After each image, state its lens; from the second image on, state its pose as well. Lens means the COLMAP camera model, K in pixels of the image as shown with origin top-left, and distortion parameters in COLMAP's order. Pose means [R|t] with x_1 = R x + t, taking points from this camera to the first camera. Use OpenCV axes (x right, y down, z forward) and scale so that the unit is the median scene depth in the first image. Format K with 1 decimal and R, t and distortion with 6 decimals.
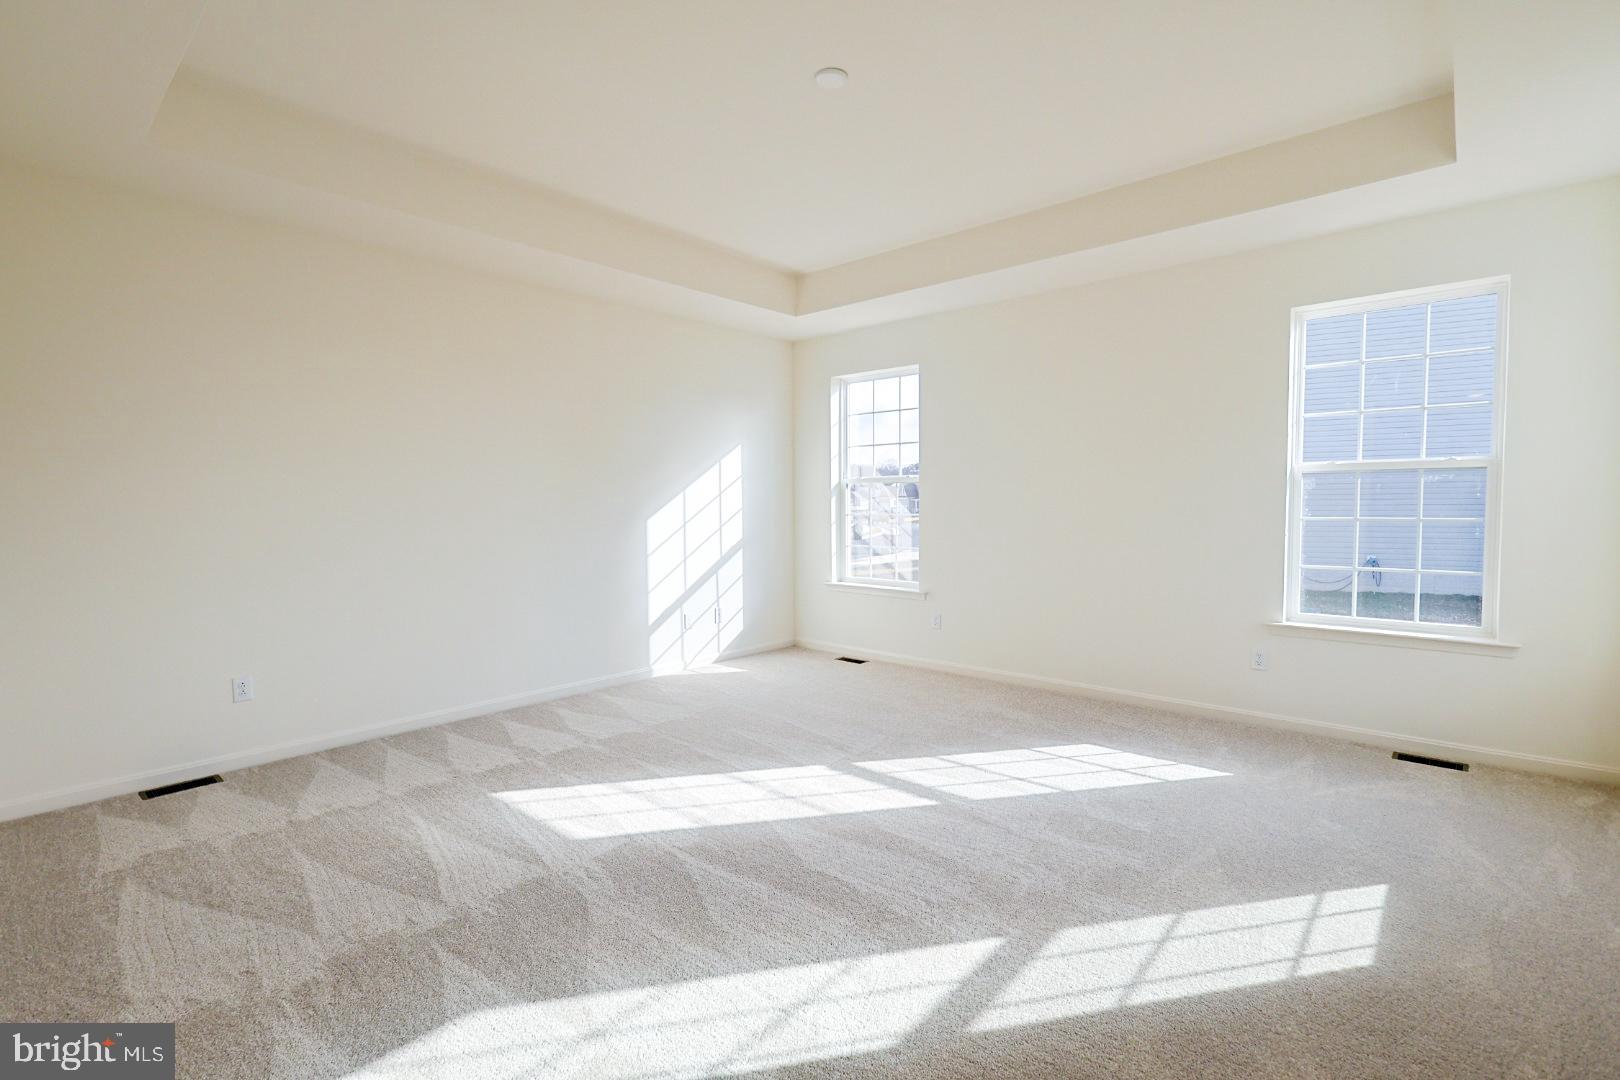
lens RADIAL K [[735.5, 0, 814.4], [0, 735.5, 542.4], [0, 0, 1]] dist [0.004837, 0.001151]
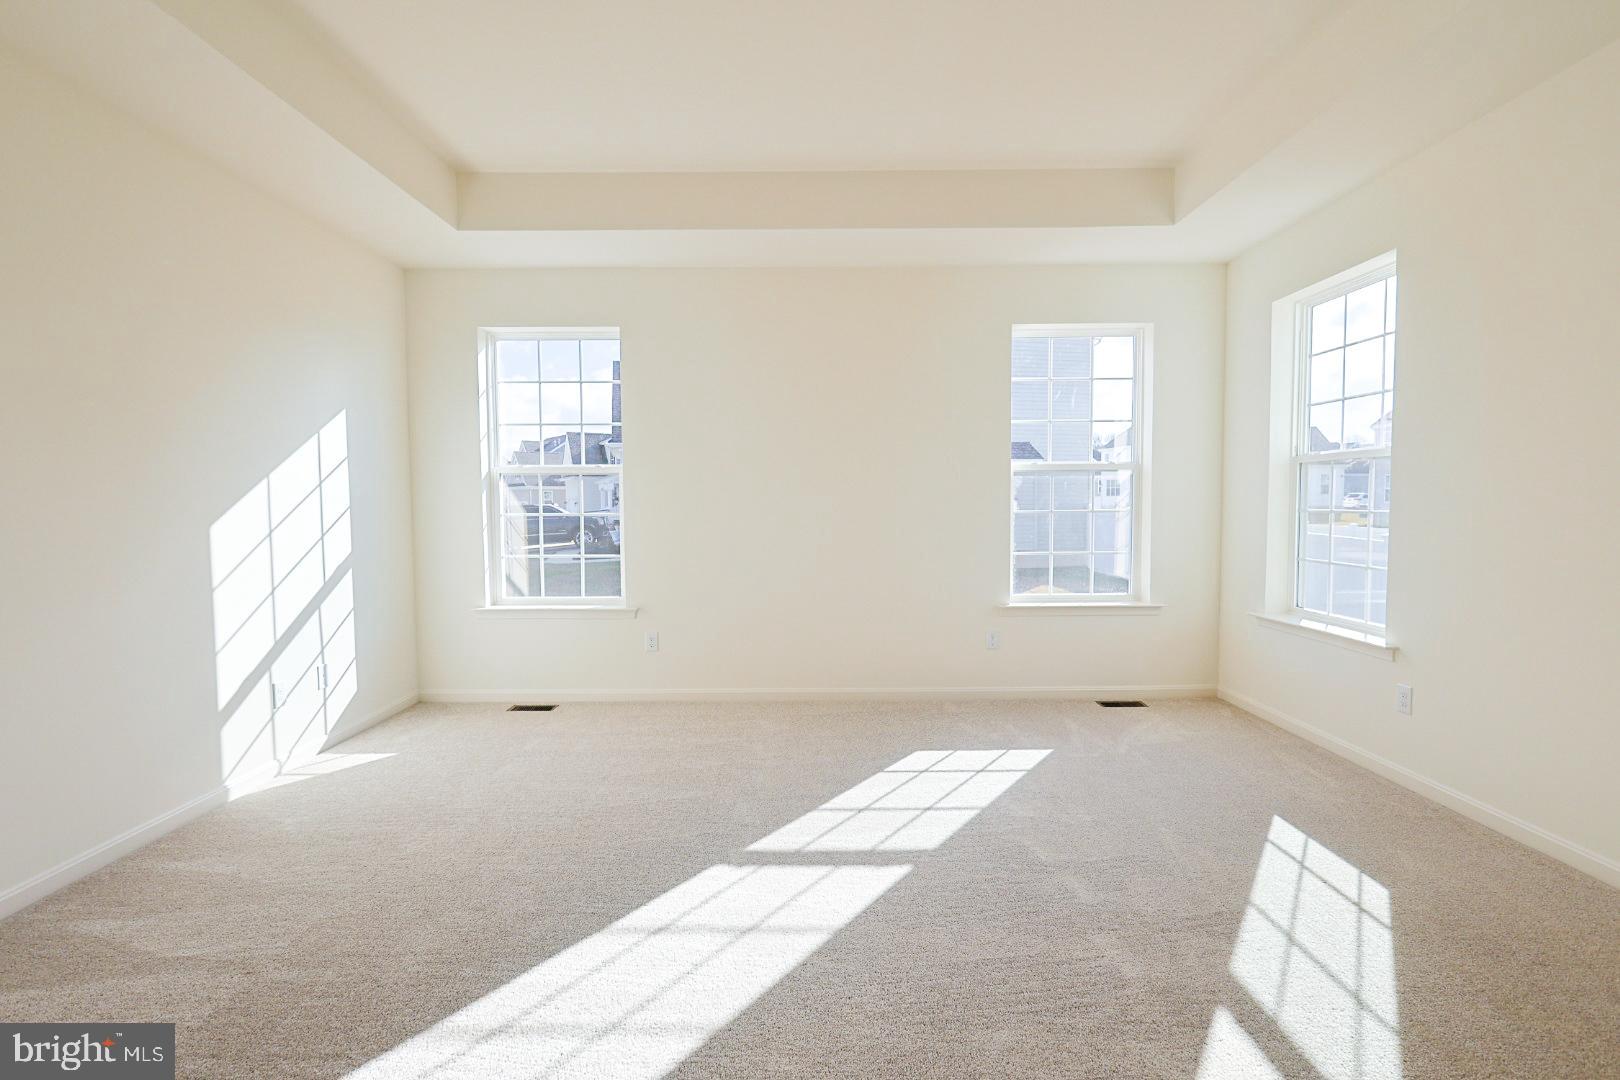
lens RADIAL K [[735.5, 0, 798.8], [0, 735.5, 539.5], [0, 0, 1]] dist [0.004837, 0.001151]
pose [[0.751994, -0.032003, 0.658393, -0.256070], [0.037955, 0.999266, 0.005221, -0.005864], [-0.658077, 0.021063, 0.752656, 0.274209]]
